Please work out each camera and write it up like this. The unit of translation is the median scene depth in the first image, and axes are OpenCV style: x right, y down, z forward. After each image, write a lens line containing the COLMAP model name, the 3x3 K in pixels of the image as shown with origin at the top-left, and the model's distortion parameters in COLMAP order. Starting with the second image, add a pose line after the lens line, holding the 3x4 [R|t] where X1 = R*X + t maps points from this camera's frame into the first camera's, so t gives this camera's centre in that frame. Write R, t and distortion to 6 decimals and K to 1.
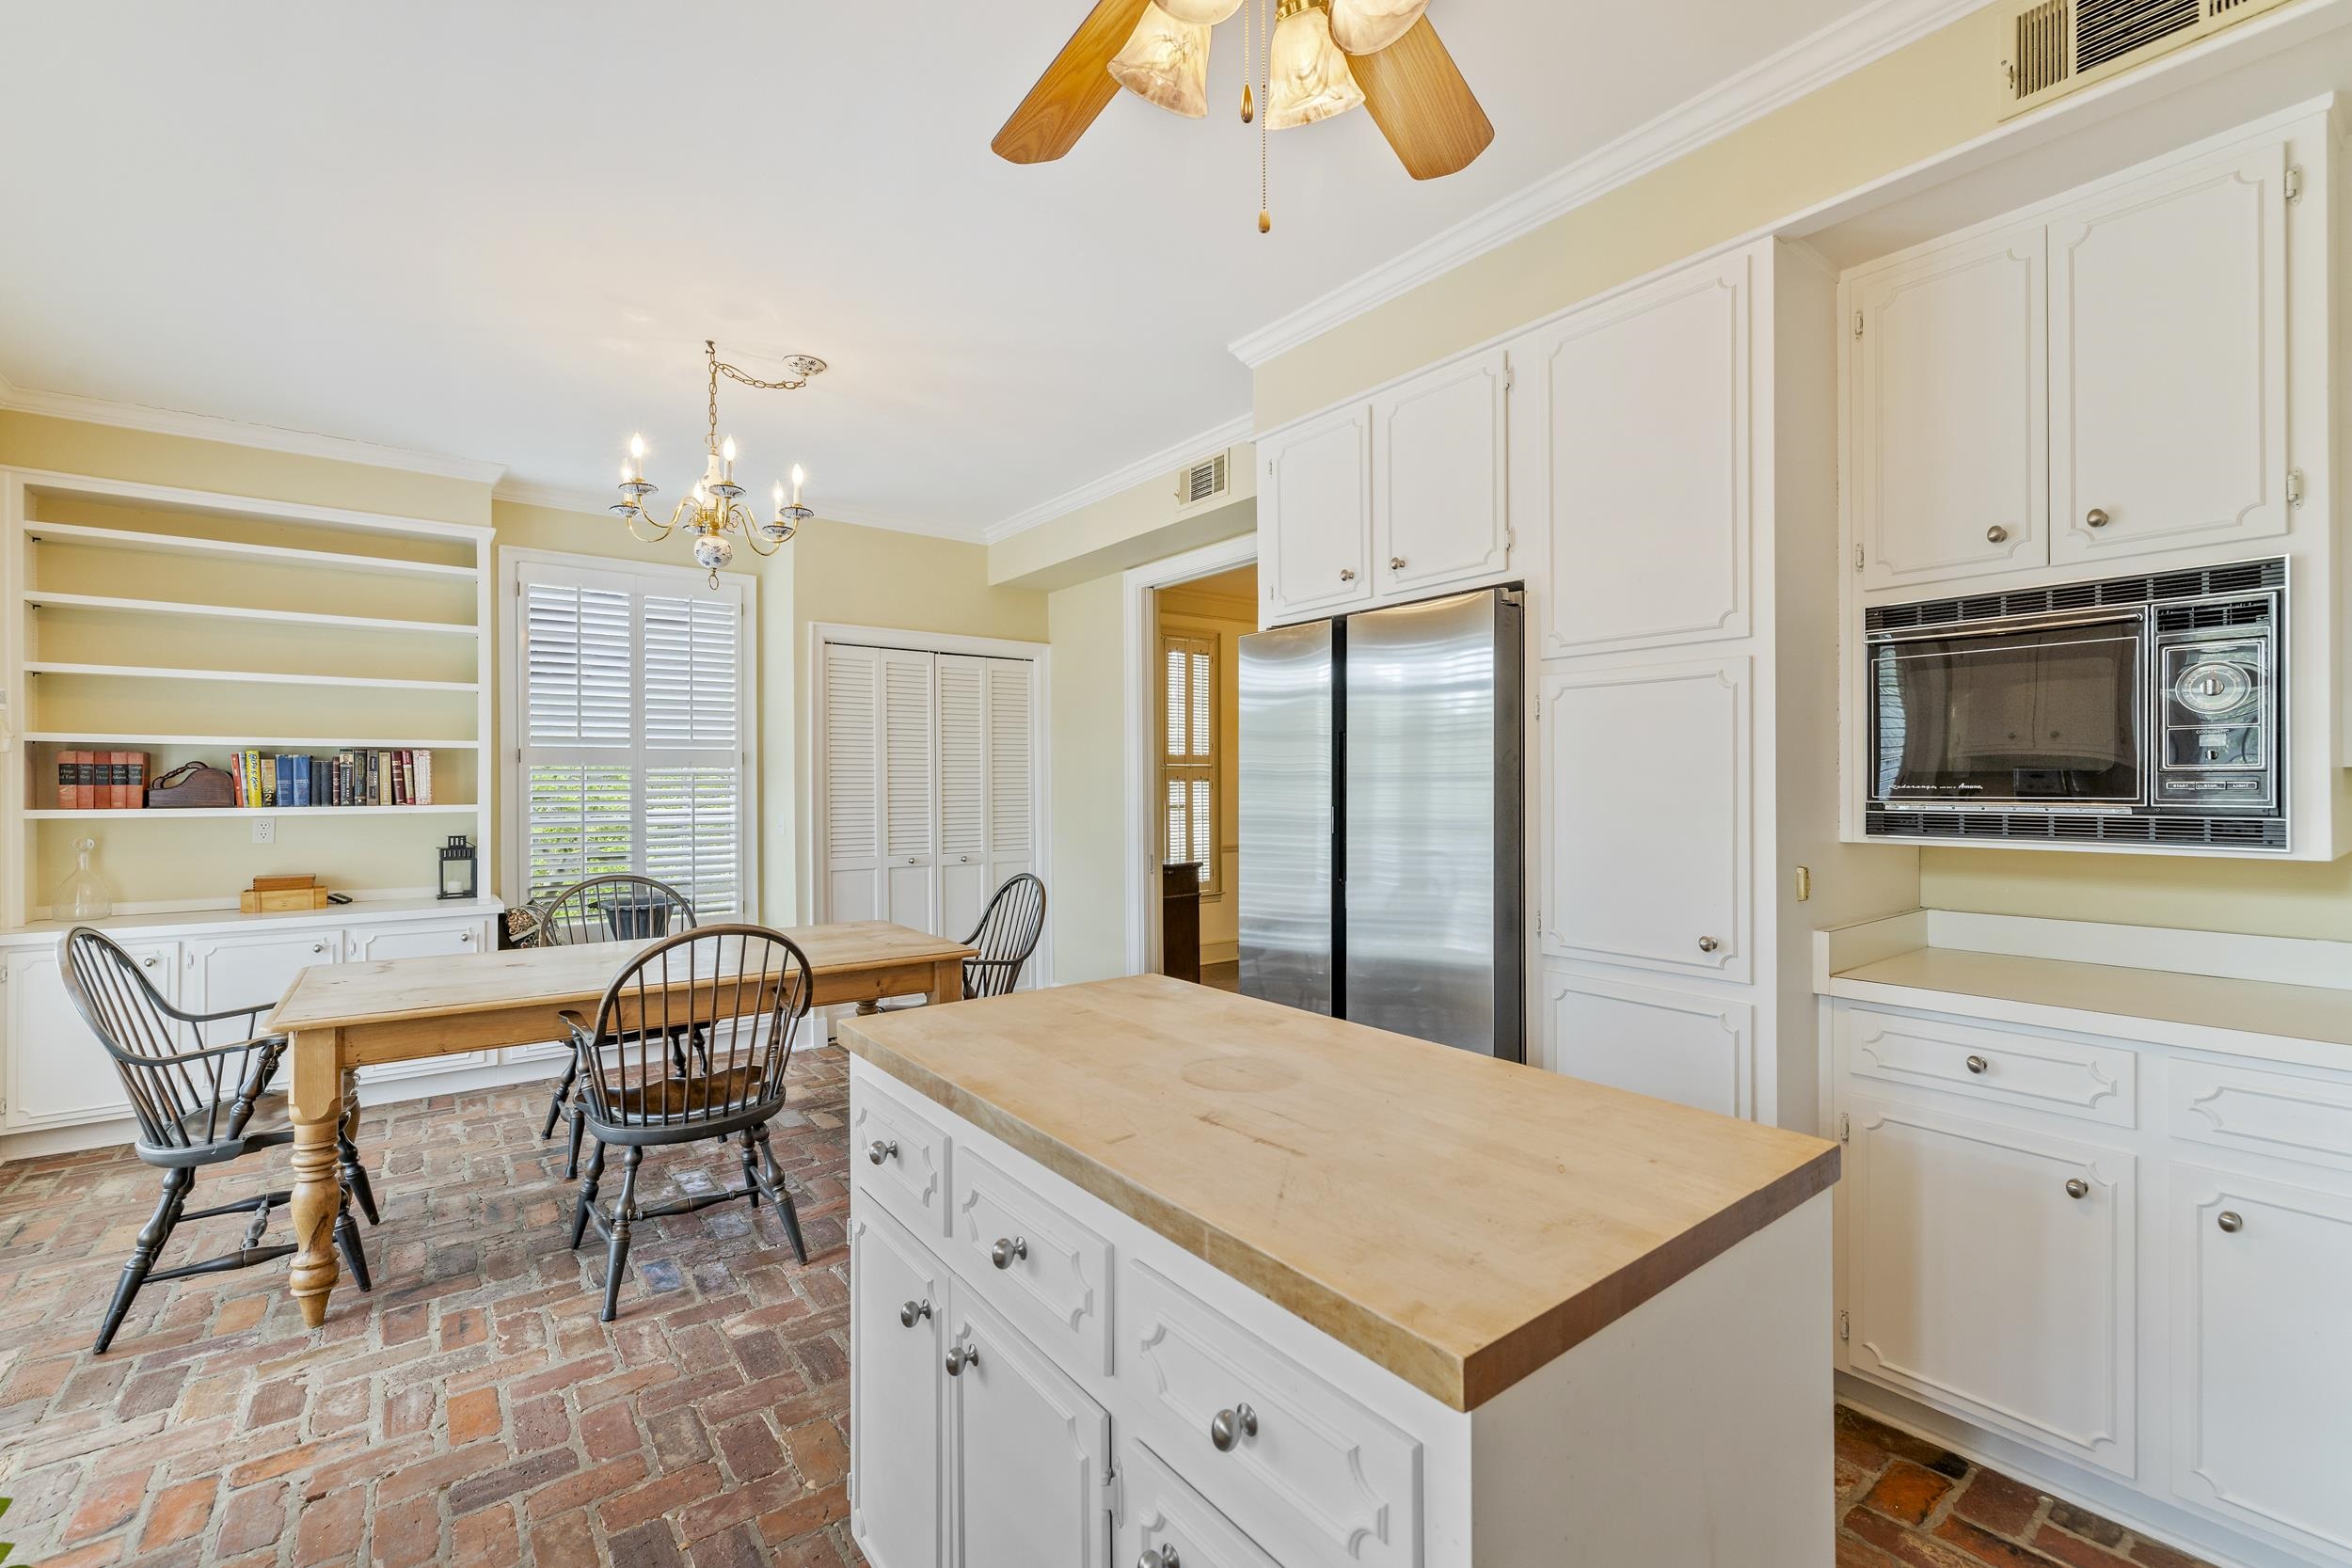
lens RADIAL K [[999.1, 0, 1183.8], [0, 999.1, 785.4], [0, 0, 1]] dist [-0.000219, 0.000381]
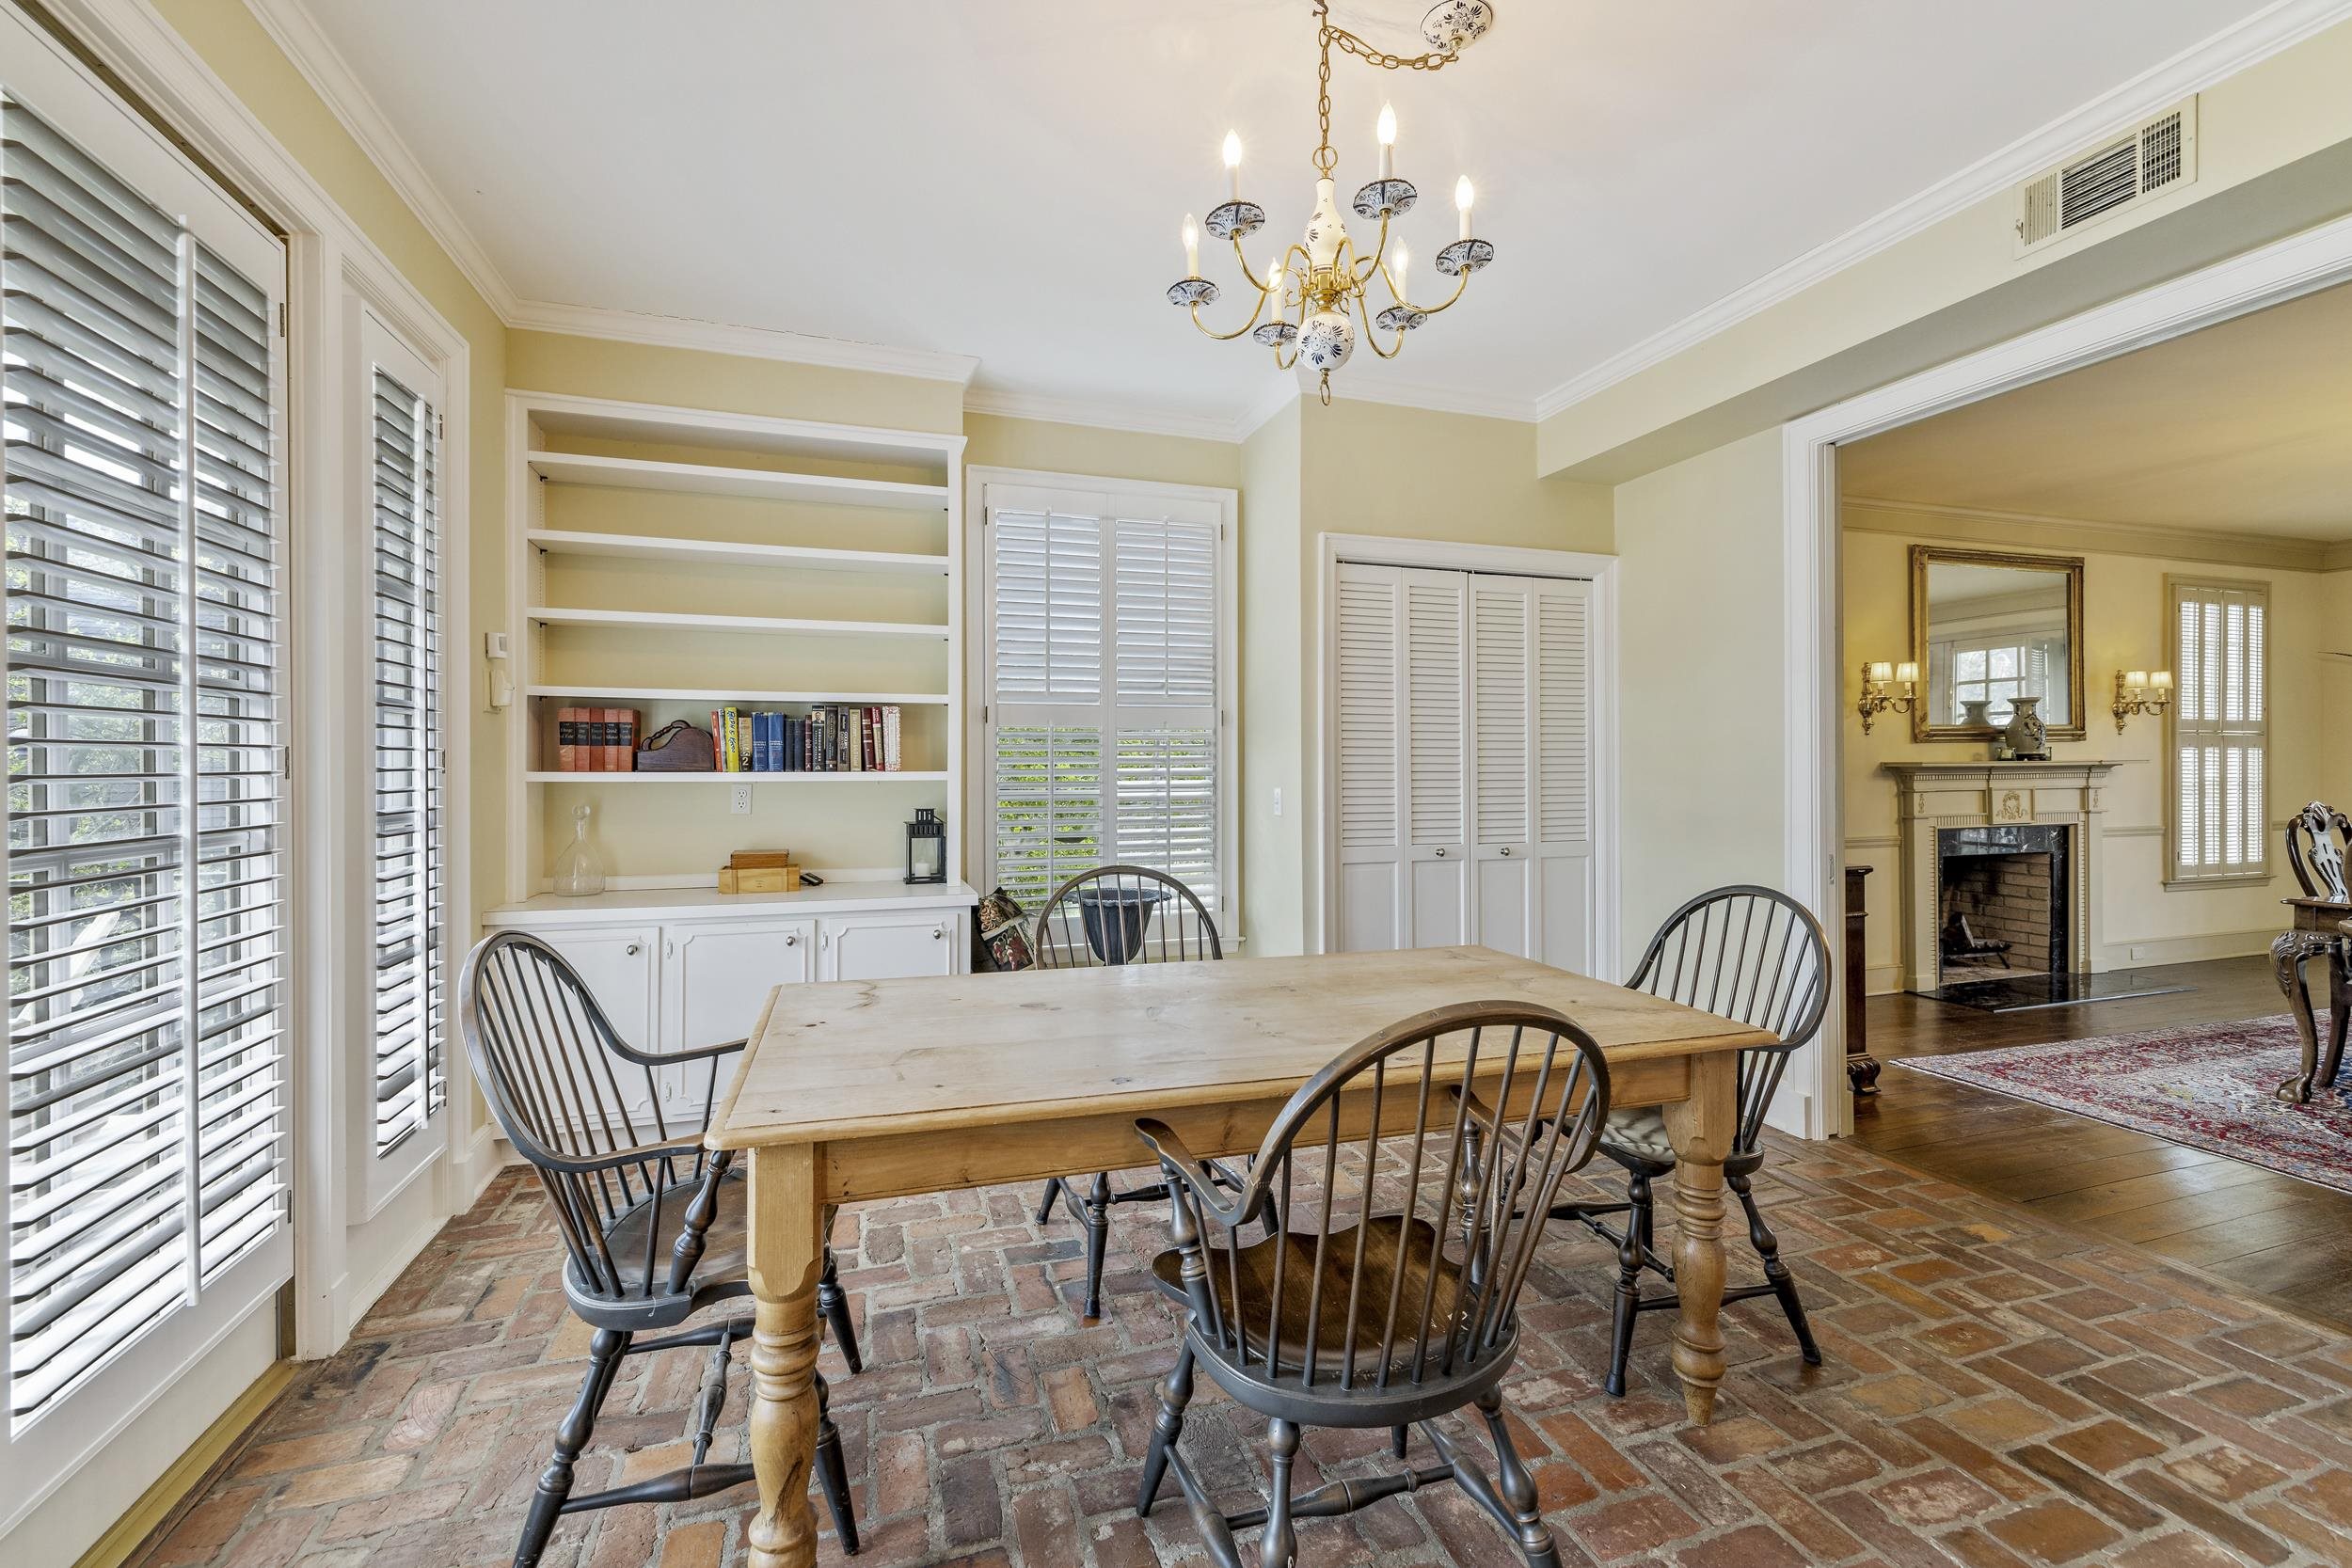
lens RADIAL K [[999.1, 0, 1178.7], [0, 999.1, 765.9], [0, 0, 1]] dist [-0.000219, 0.000381]
pose [[0.941158, 0.001594, -0.337963, -0.272903], [-0.002596, 0.999993, -0.002514, 0.018156], [0.337957, 0.003244, 0.941156, 0.315828]]
